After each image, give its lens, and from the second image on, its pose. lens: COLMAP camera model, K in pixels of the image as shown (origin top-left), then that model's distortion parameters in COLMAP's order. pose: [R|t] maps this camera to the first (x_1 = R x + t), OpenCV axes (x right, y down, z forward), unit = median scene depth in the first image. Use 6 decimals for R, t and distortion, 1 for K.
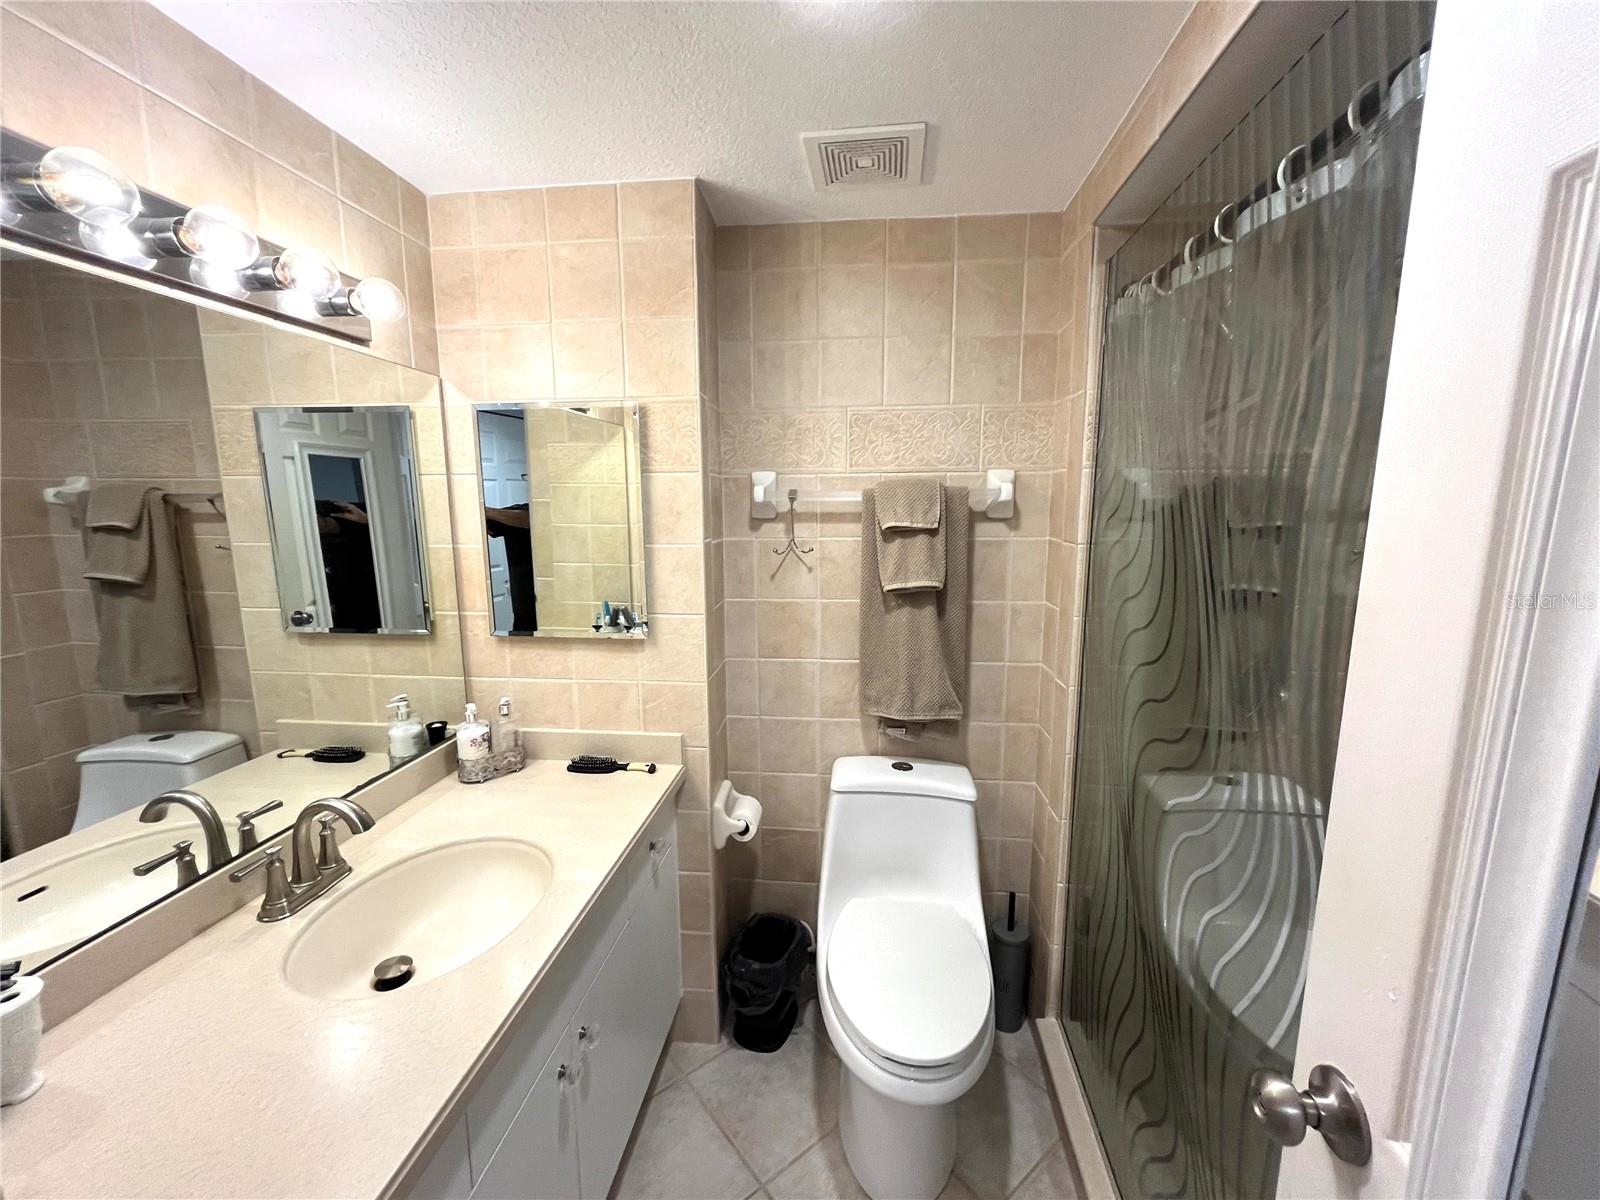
lens RADIAL K [[642.9, 0, 798.7], [0, 642.9, 604.6], [0, 0, 1]] dist [-0.004548, -0.000186]
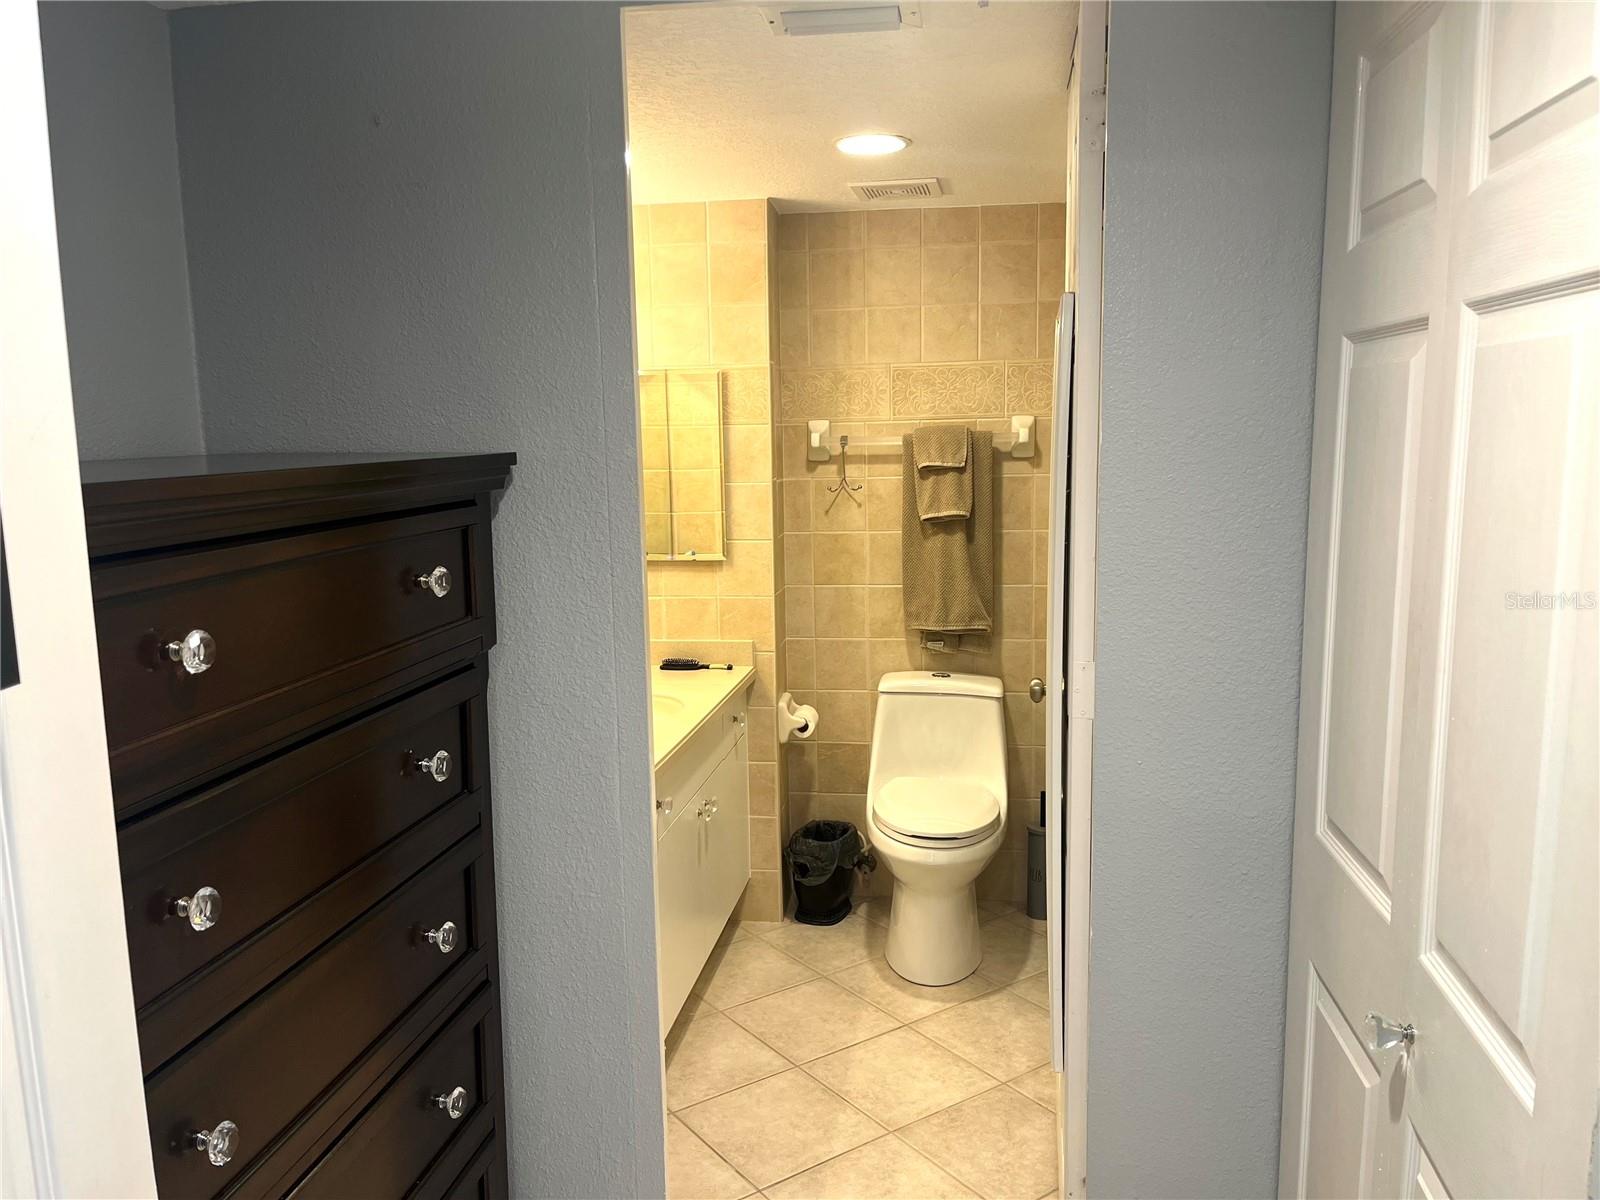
lens RADIAL K [[1199.0, 0, 800.0], [0, 1199.0, 600.0], [0, 0, 1]] dist [0.135844, -0.000211]
pose [[0.998863, -0.007027, -0.047152, 0.012046], [0.006129, 0.999798, -0.019155, 0.162090], [0.047277, 0.018844, 0.998704, -1.189655]]
